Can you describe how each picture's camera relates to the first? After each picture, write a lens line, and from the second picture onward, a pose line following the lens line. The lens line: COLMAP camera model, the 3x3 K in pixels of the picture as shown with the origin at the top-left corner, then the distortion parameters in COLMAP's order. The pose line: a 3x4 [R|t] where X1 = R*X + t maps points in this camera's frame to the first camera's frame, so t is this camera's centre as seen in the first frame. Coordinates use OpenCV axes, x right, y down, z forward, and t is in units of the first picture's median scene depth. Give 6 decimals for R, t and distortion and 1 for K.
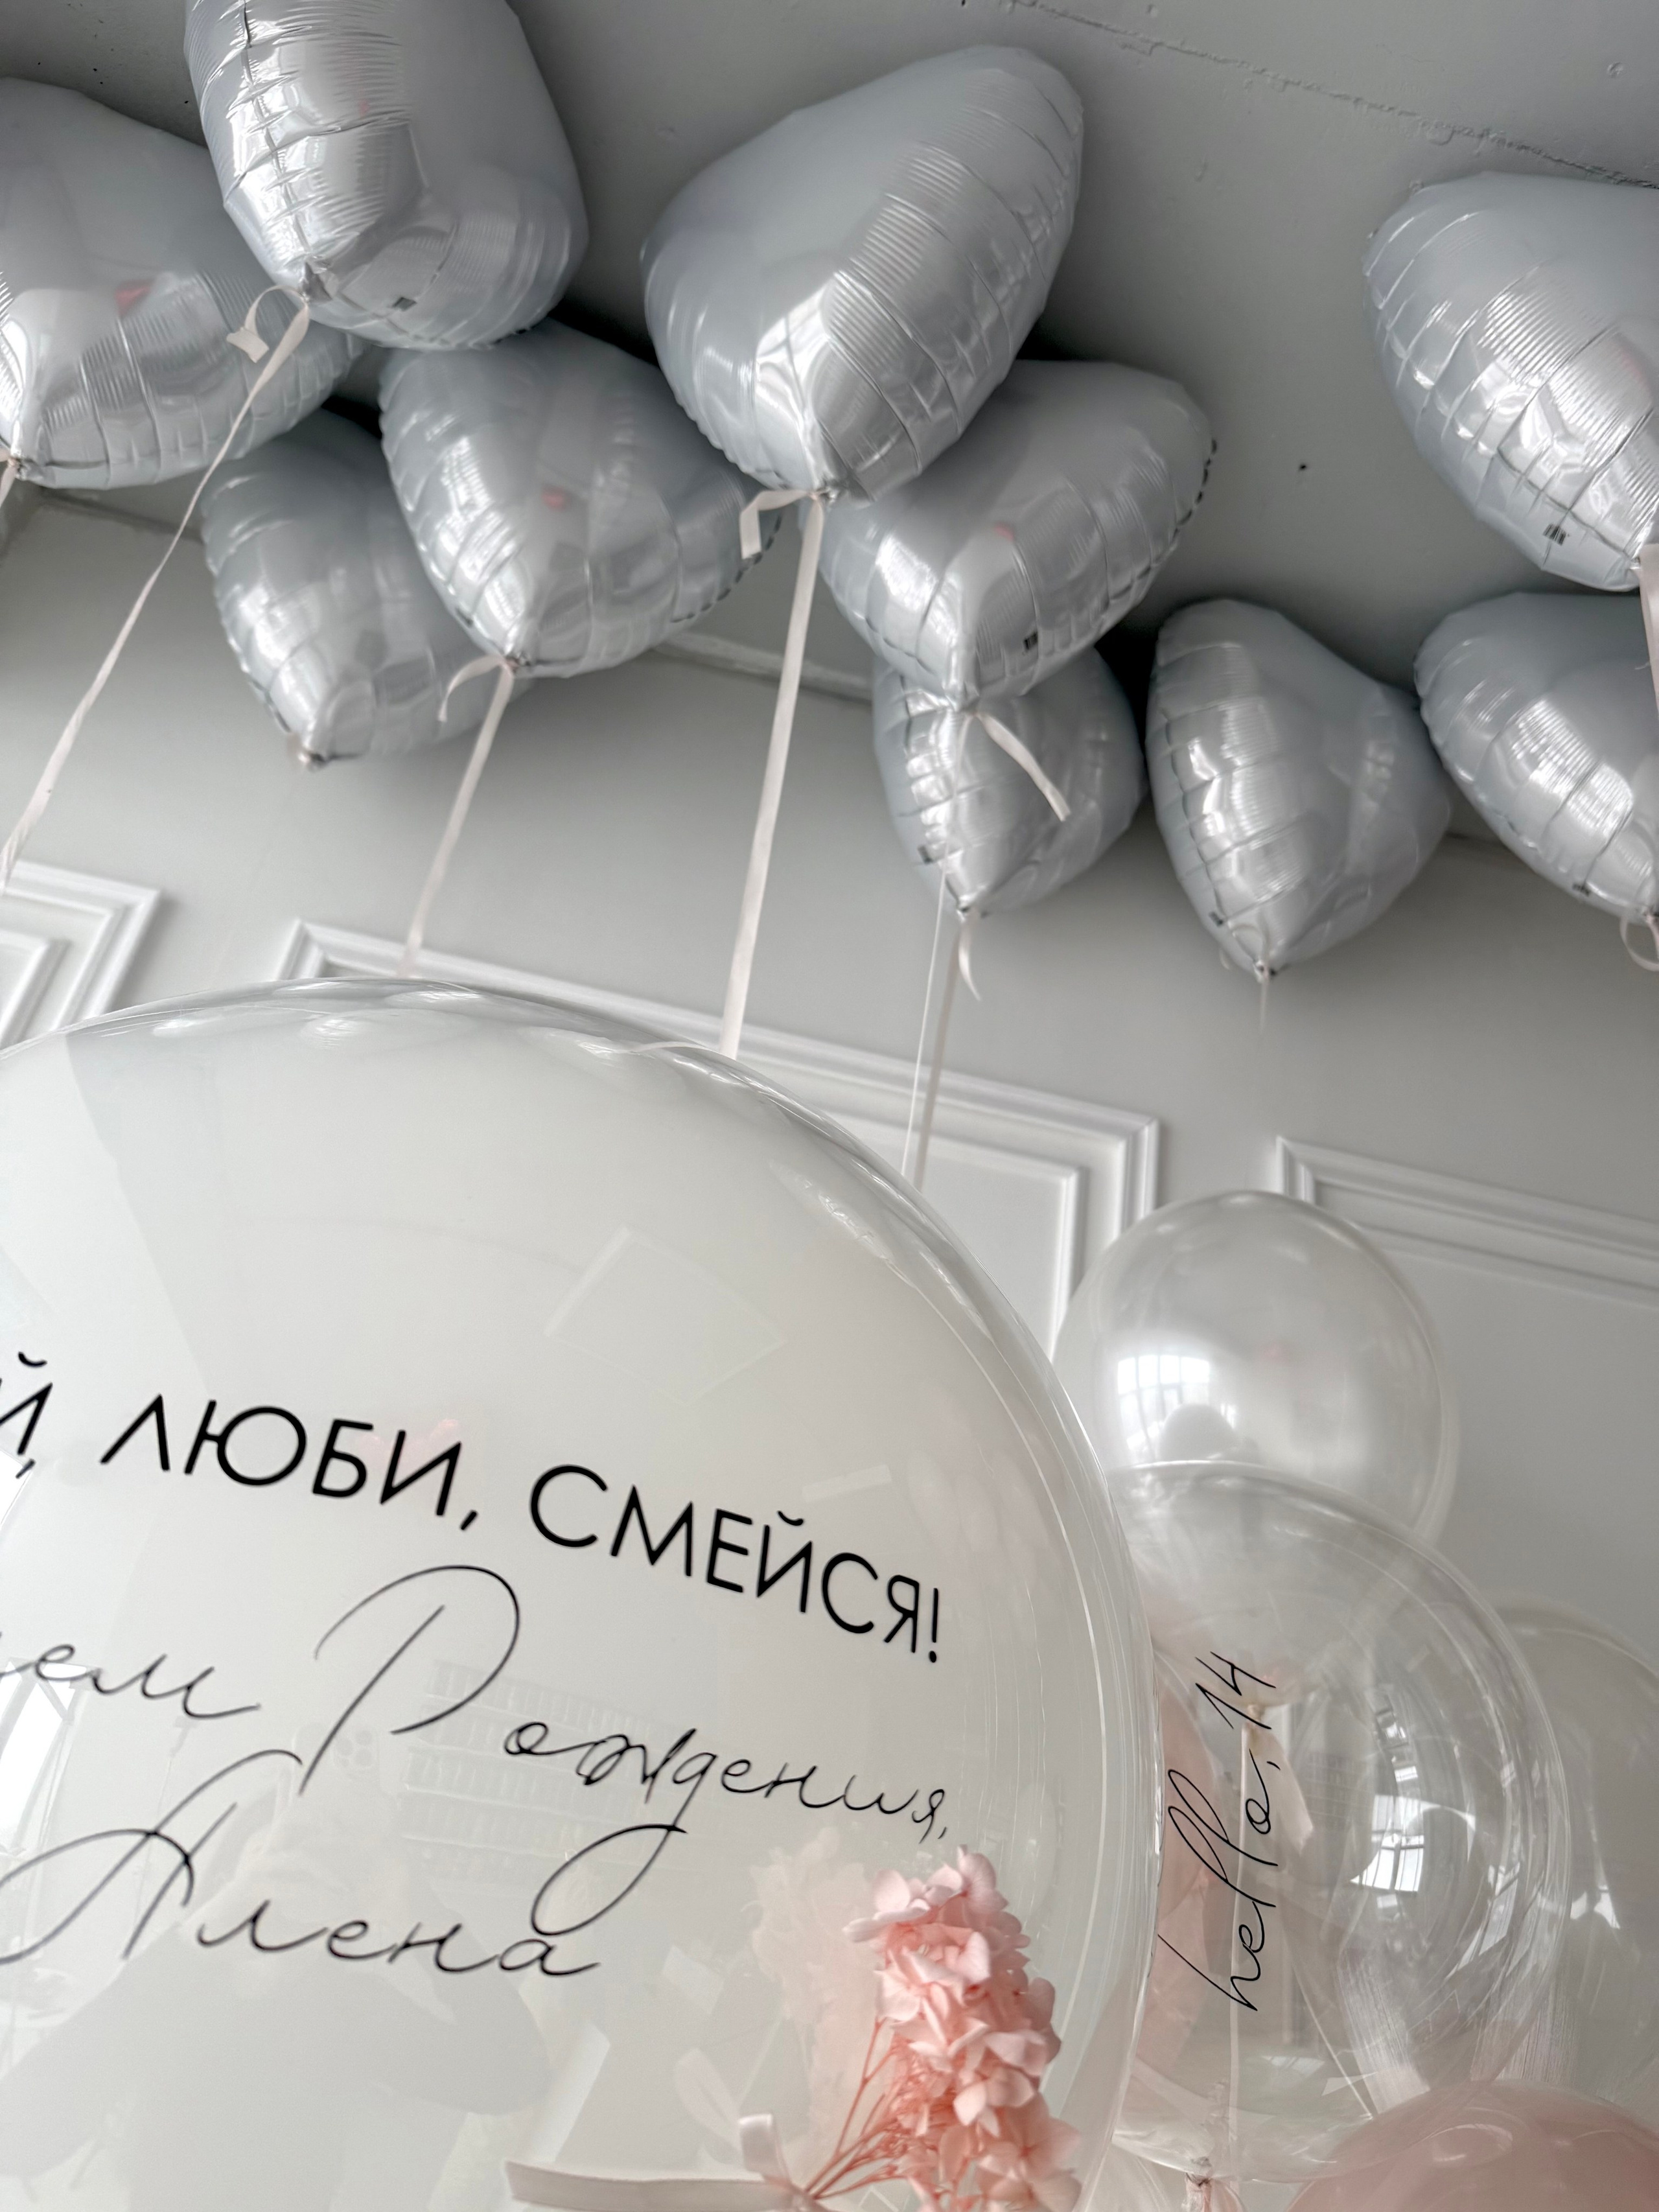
lens RADIAL K [[1570.4, 0, 837.2], [0, 1570.4, 1125.1], [0, 0, 1]] dist [0.078546, -0.135794]
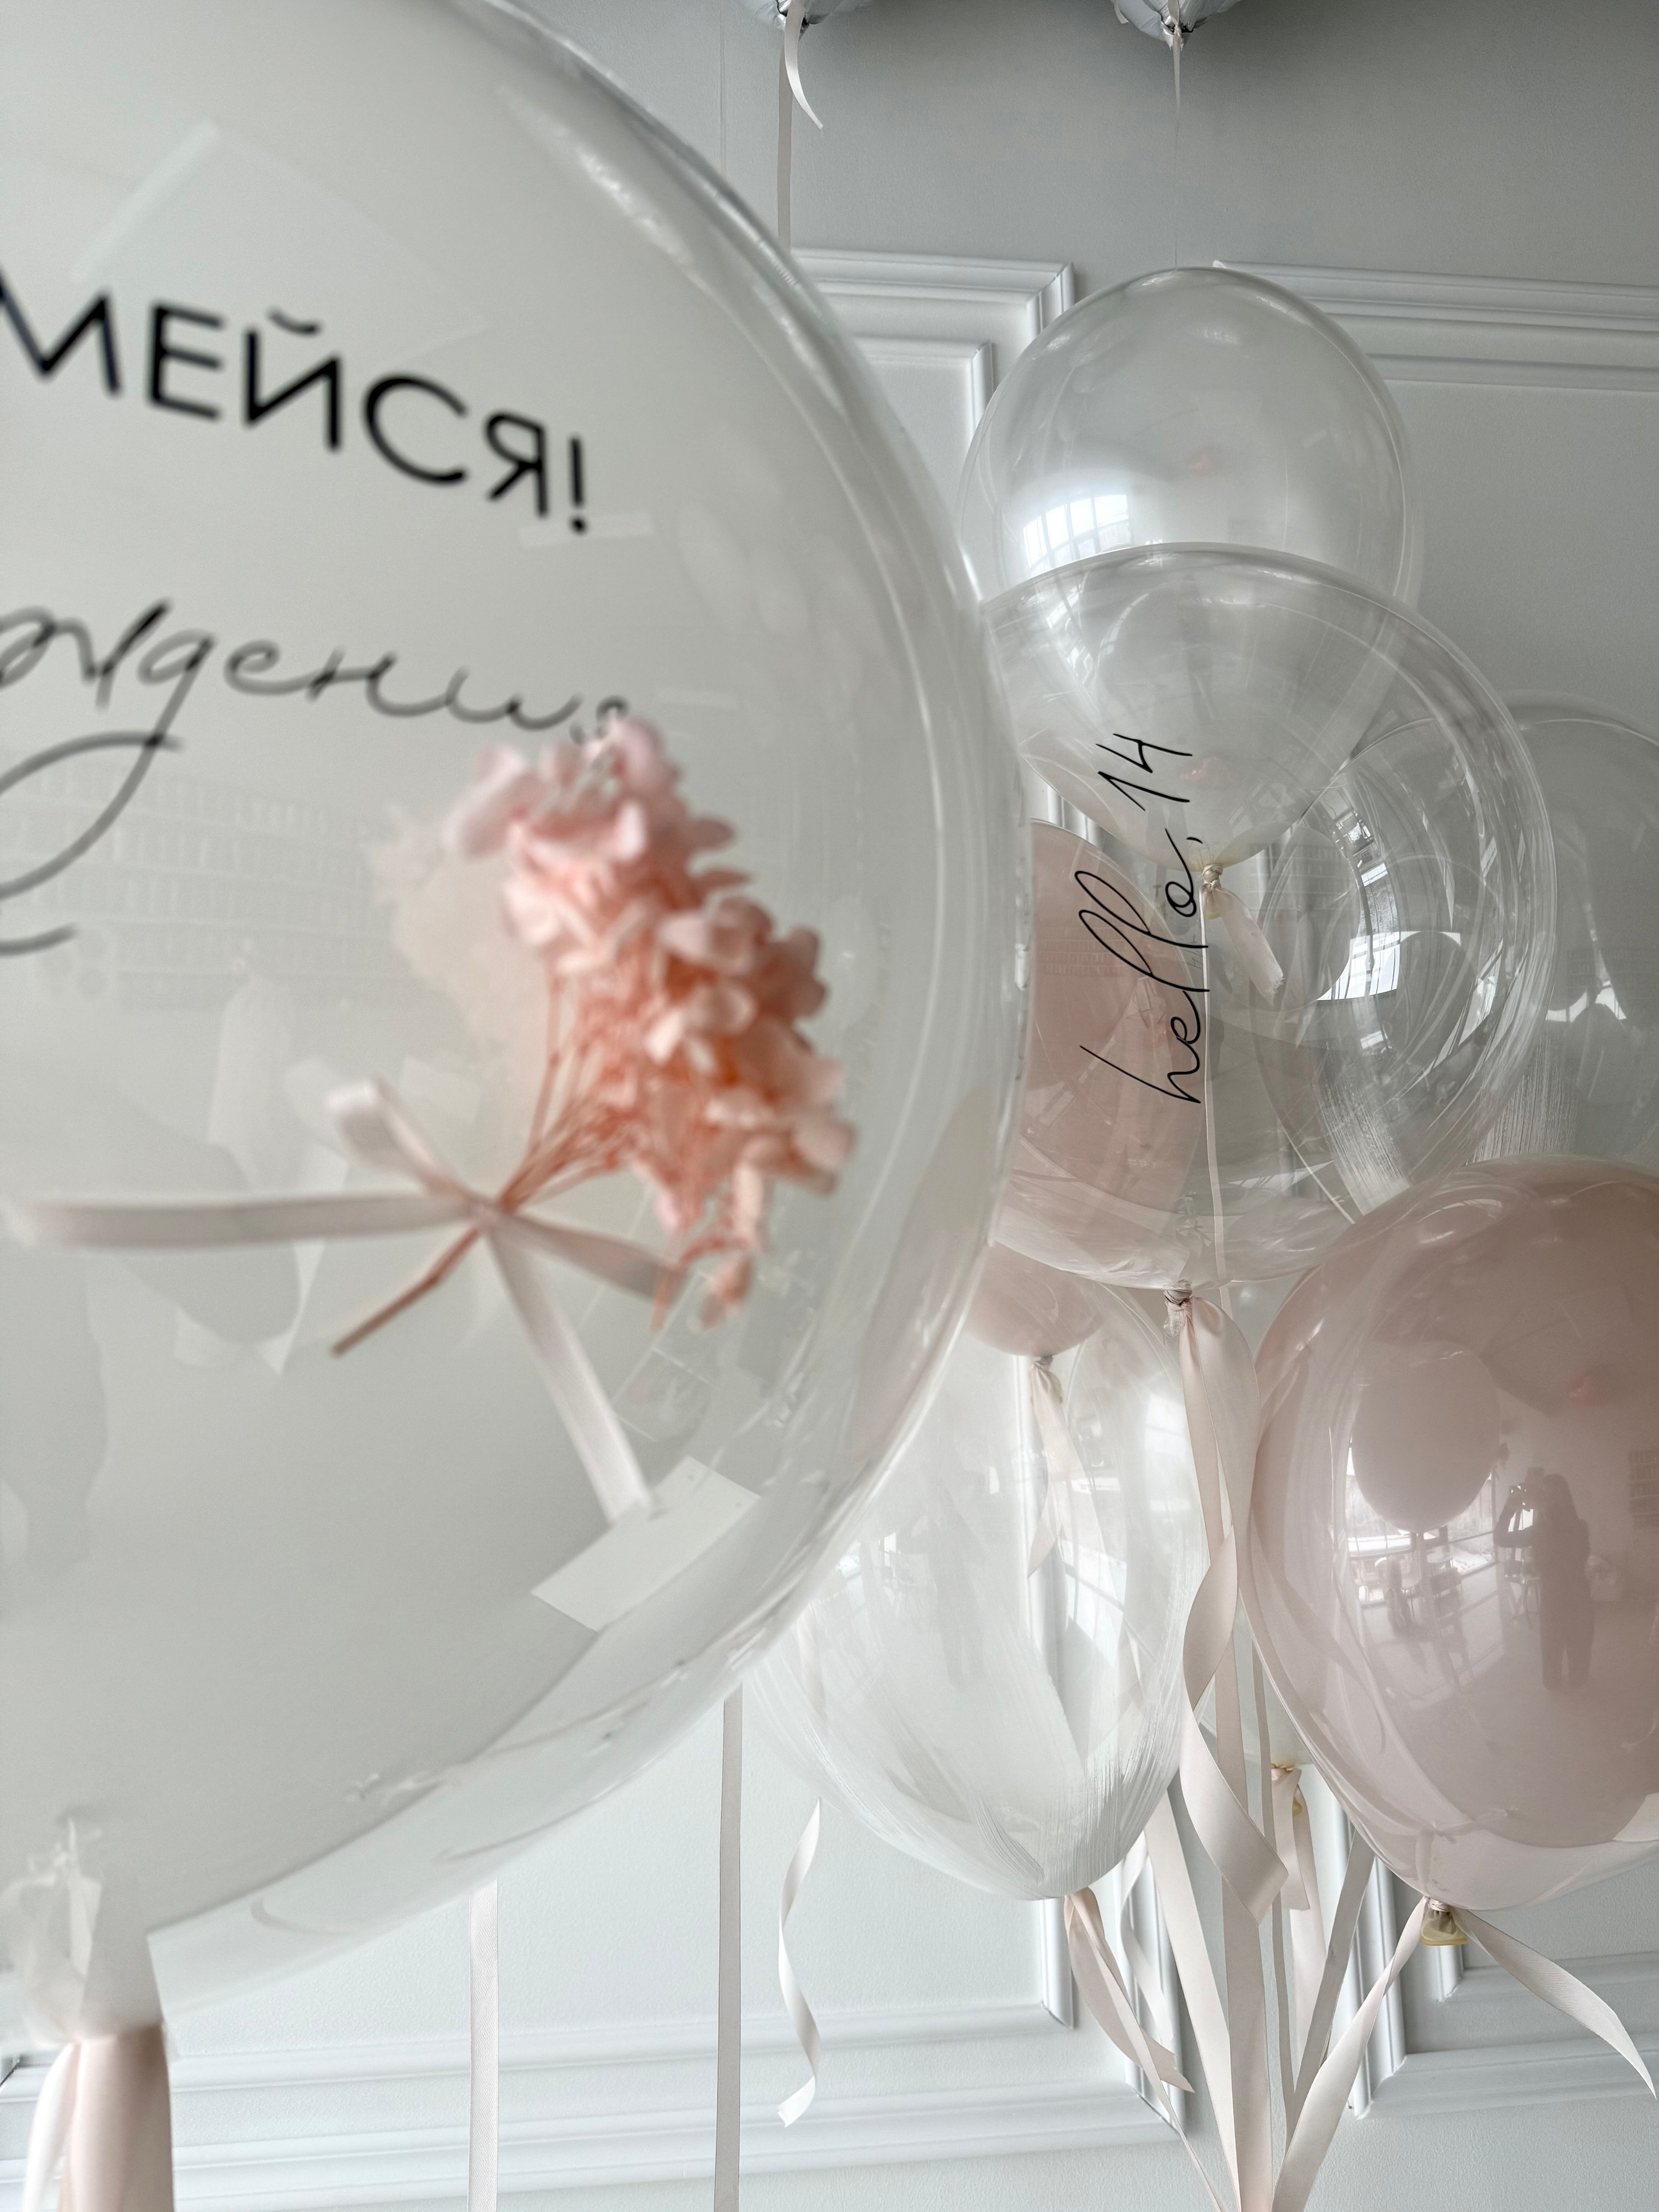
lens RADIAL K [[1595.6, 0, 834.2], [0, 1595.6, 1103.8], [0, 0, 1]] dist [0.044848, -0.093696]
pose [[0.983757, -0.176107, -0.034777, 0.152364], [0.176861, 0.917748, 0.355611, 0.346922], [-0.030709, -0.355986, 0.933987, 0.271682]]
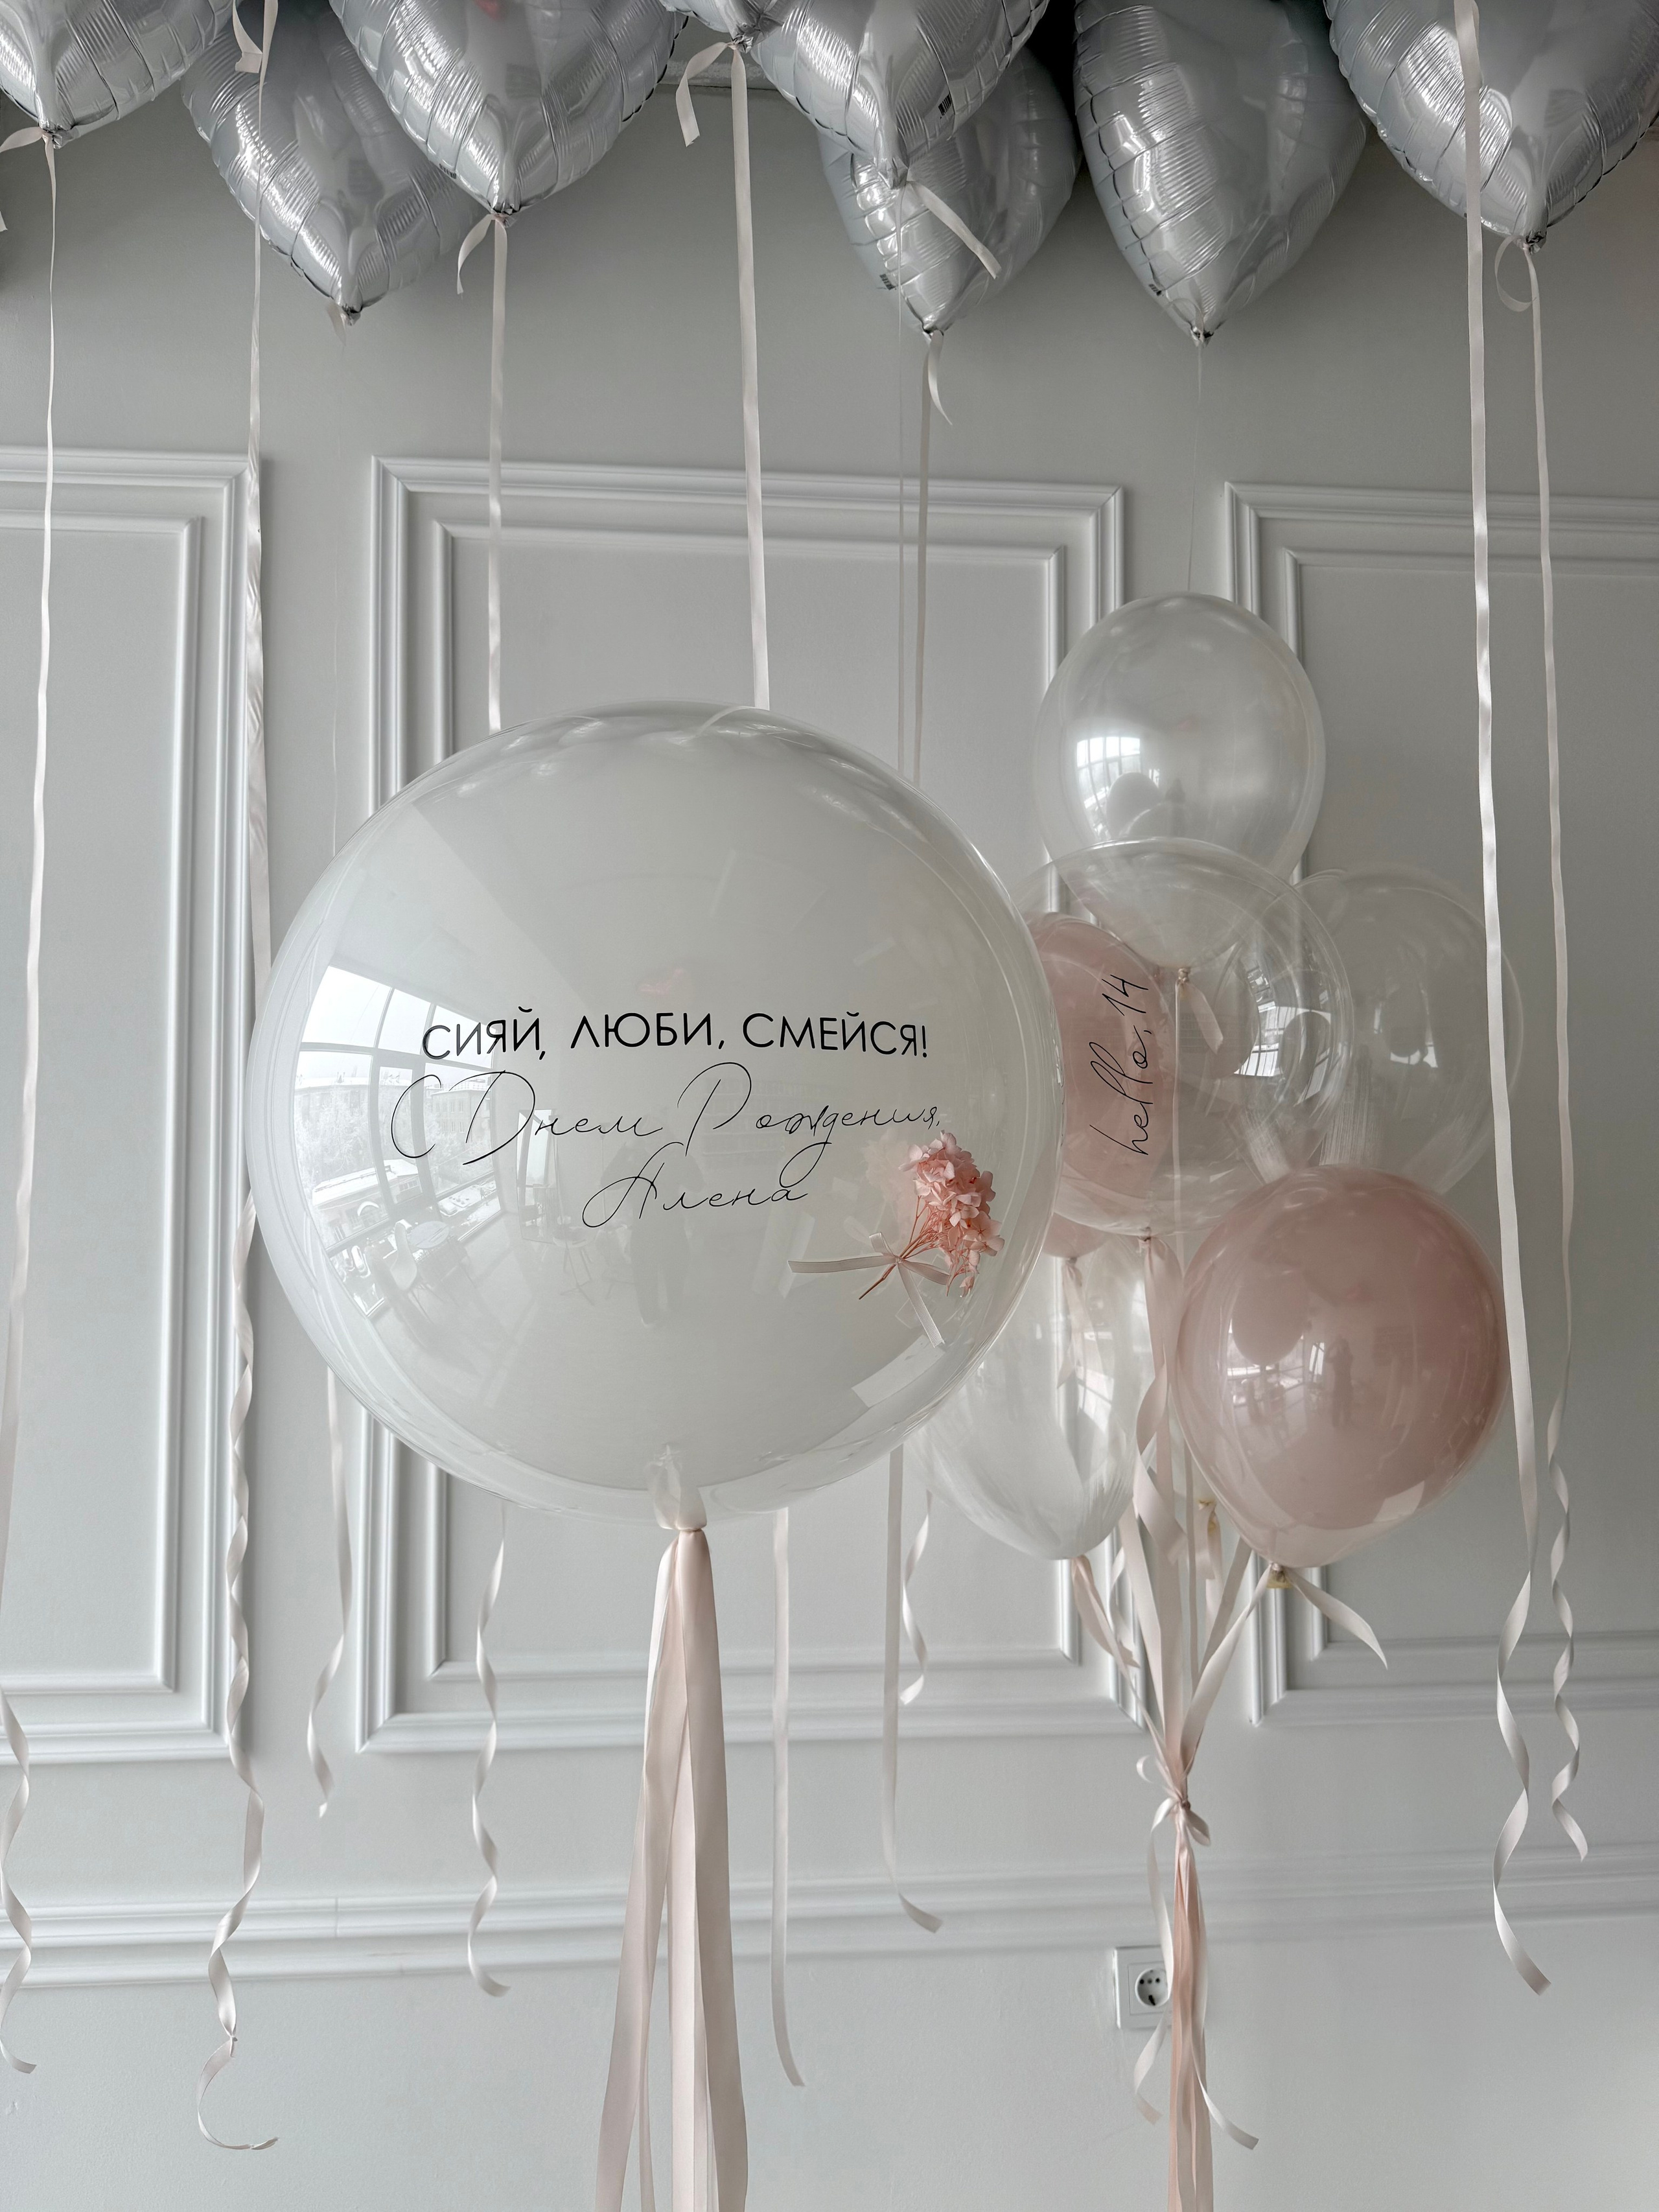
lens RADIAL K [[1566.8, 0, 836.8], [0, 1566.8, 1107.3], [0, 0, 1]] dist [-0.004396, -0.004124]
pose [[0.985070, -0.149502, -0.085360, 0.119811], [0.171869, 0.882581, 0.437621, -0.620339], [0.009912, -0.445758, 0.895099, -1.076785]]
